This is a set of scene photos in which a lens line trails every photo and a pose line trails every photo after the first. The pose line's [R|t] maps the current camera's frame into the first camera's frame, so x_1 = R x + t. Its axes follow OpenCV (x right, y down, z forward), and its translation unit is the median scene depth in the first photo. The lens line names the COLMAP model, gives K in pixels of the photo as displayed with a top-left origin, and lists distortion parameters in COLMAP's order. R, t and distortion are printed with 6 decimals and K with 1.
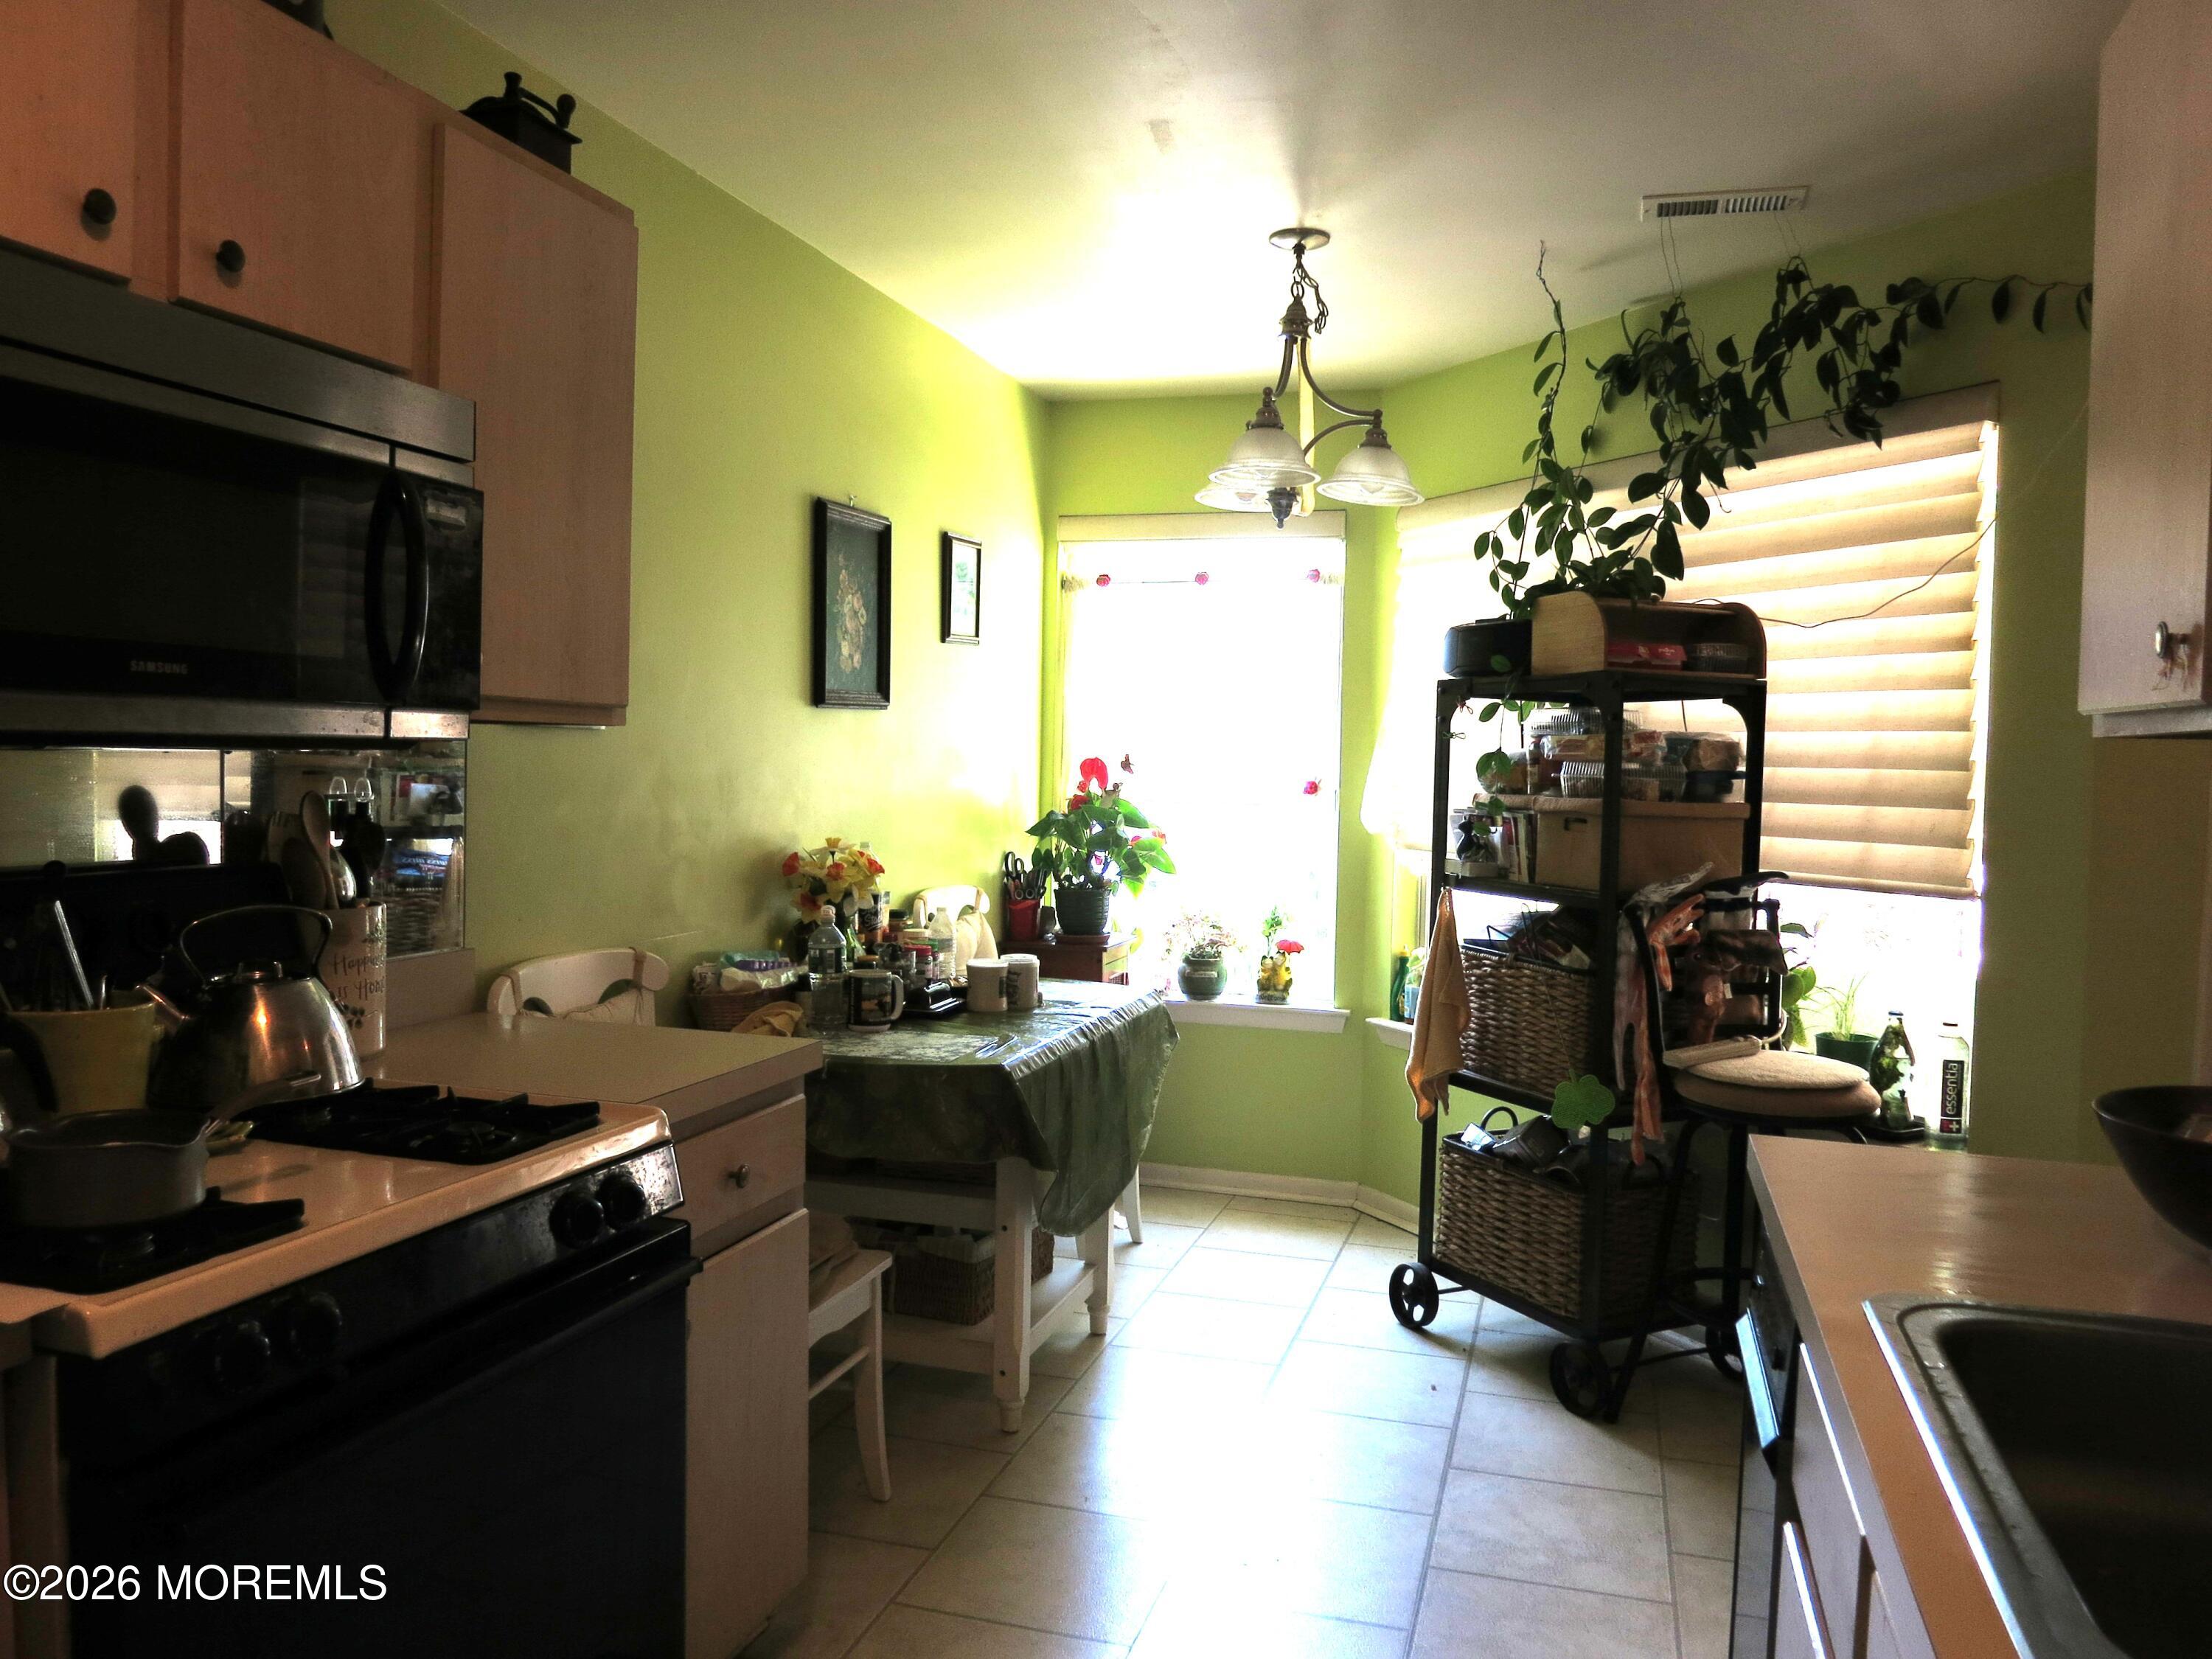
lens RADIAL K [[1583.1, 0, 1106.0], [0, 1583.1, 829.5], [0, 0, 1]] dist [-0.041833, -0.000548]
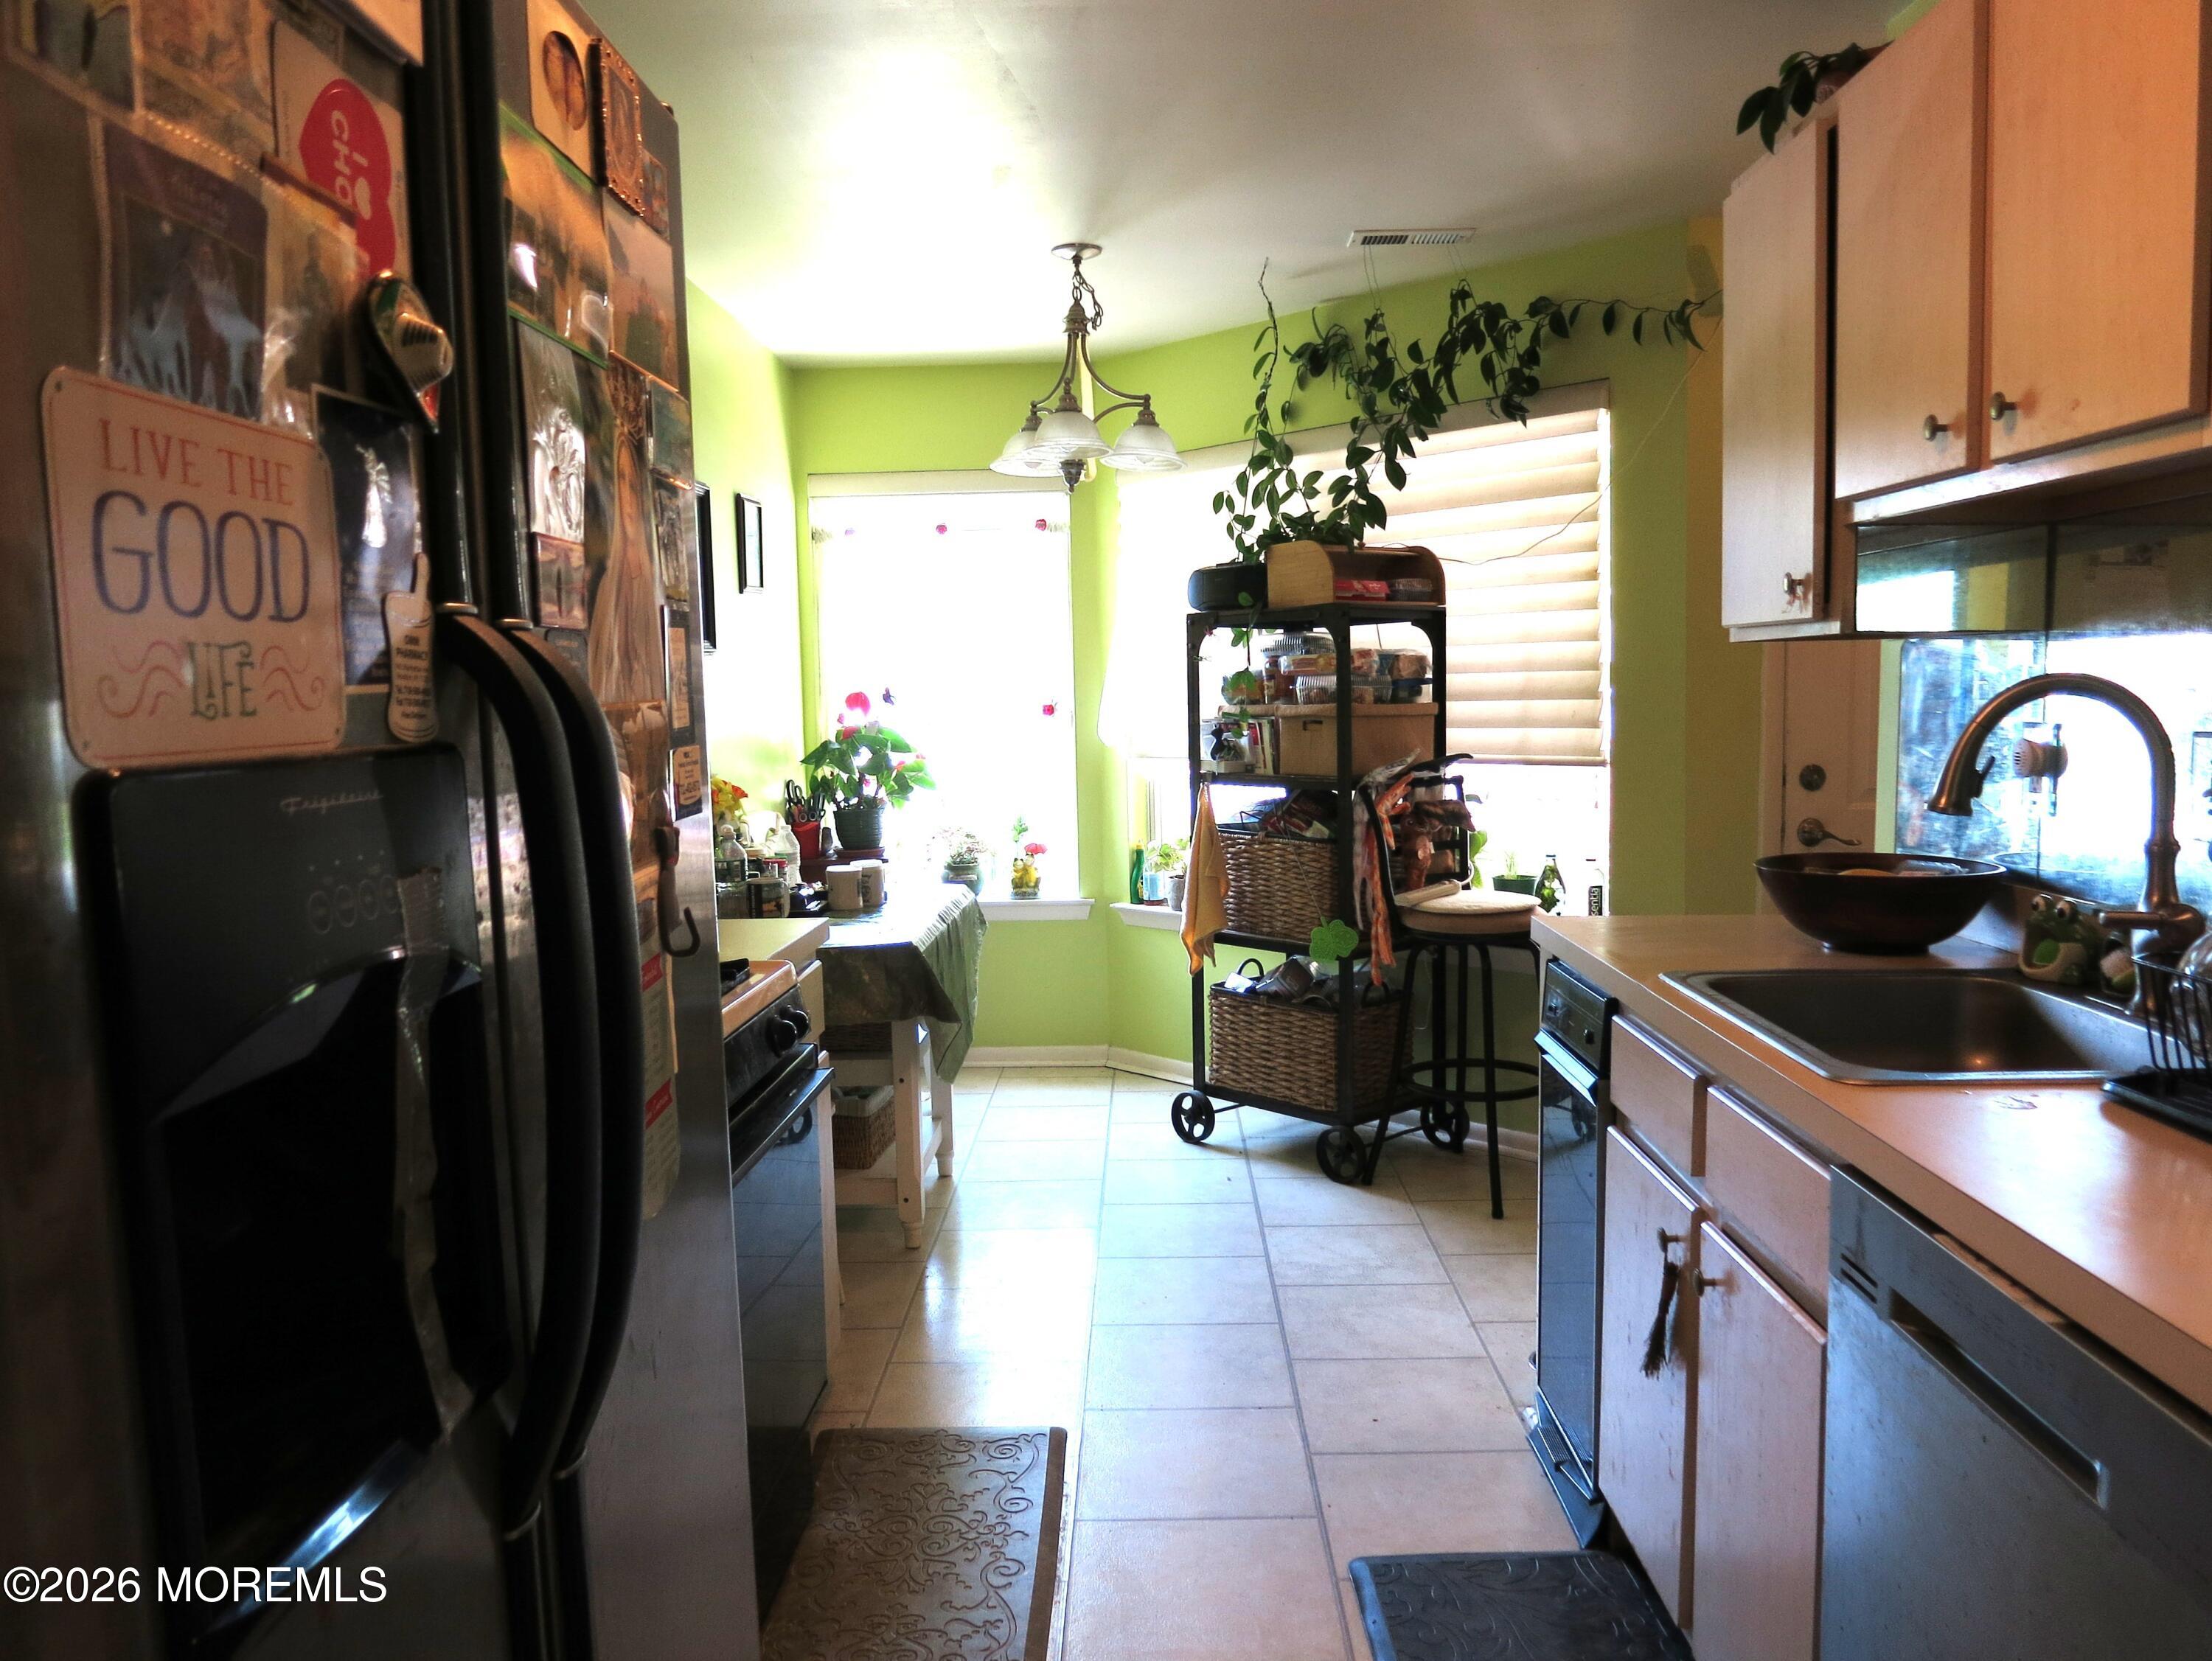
lens RADIAL K [[1583.0, 0, 1106.0], [0, 1583.0, 830.5], [0, 0, 1]] dist [-0.041833, -0.000548]
pose [[0.963866, -0.064890, 0.258362, -0.194180], [0.053759, 0.997305, 0.049925, 0.008651], [-0.260906, -0.034231, 0.964757, -0.183318]]
